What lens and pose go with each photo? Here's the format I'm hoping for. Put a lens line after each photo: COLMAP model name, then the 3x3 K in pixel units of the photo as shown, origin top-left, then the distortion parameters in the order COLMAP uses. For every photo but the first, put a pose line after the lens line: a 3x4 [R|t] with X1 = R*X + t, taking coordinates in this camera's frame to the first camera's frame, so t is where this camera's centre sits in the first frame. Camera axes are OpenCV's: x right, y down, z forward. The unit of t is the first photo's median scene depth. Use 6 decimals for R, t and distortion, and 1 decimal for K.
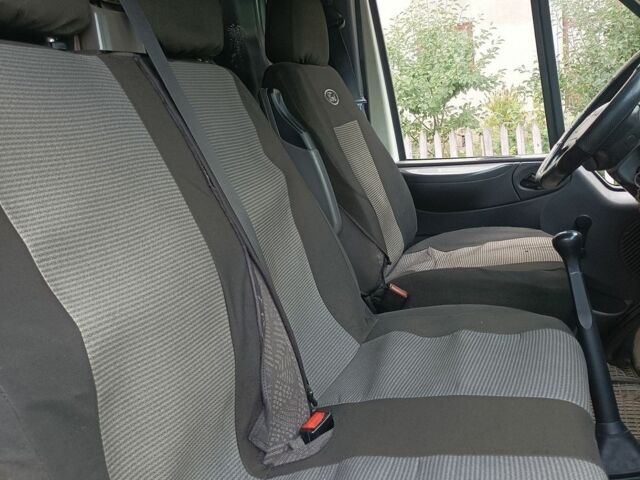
lens RADIAL K [[630.0, 0, 319.4], [0, 630.0, 229.3], [0, 0, 1]] dist [0.026077, -0.021987]
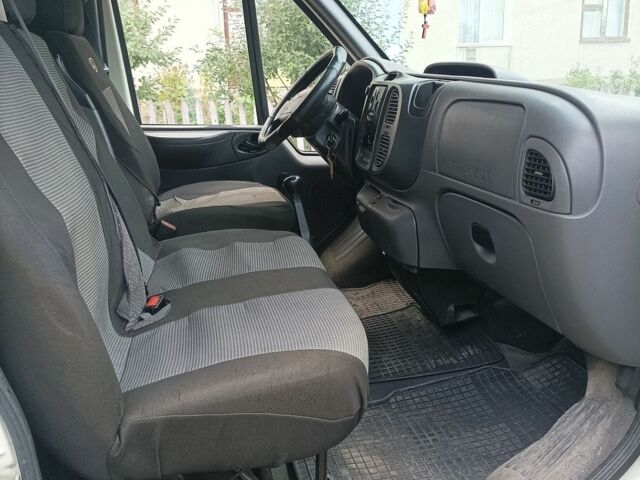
lens RADIAL K [[630.0, 0, 319.4], [0, 630.0, 229.3], [0, 0, 1]] dist [0.026077, -0.021987]
pose [[0.867363, -0.034821, 0.496456, -0.199424], [0.015331, 0.998945, 0.043281, 0.045025], [-0.497440, -0.029929, 0.866982, -0.212512]]
